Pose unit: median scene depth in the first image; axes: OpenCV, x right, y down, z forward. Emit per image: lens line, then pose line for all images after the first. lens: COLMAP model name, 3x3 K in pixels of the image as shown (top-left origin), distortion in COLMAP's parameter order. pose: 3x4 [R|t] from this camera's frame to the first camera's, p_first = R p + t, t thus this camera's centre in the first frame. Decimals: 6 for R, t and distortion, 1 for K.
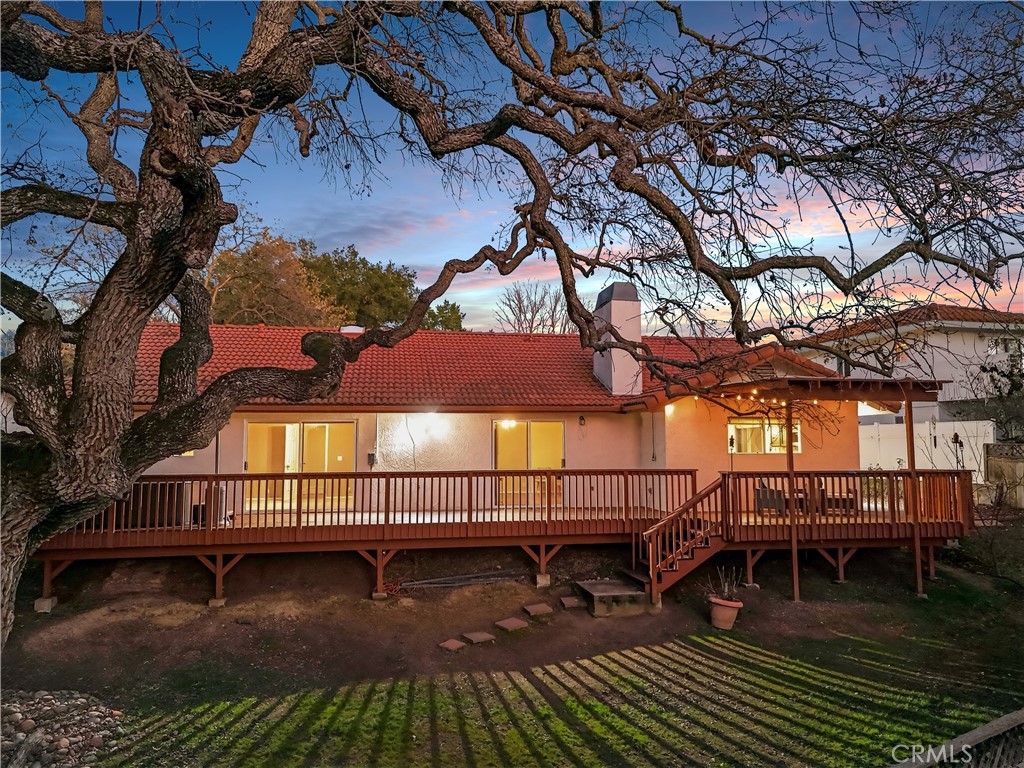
lens RADIAL K [[704.4, 0, 509.0], [0, 704.4, 373.0], [0, 0, 1]] dist [0.042854, -0.002689]
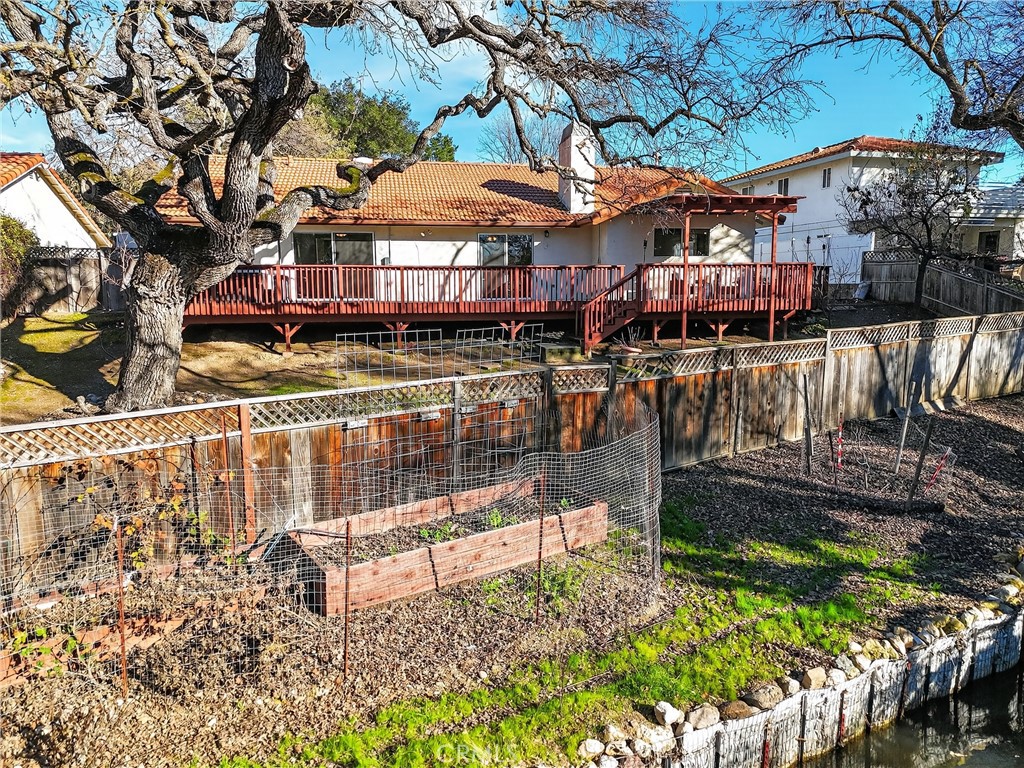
lens RADIAL K [[704.4, 0, 509.0], [0, 704.4, 373.0], [0, 0, 1]] dist [0.042854, -0.002689]
pose [[0.999984, -0.002911, 0.004764, 0.040597], [0.001764, 0.974352, 0.225024, 0.037178], [-0.005297, -0.225012, 0.974342, -0.482823]]
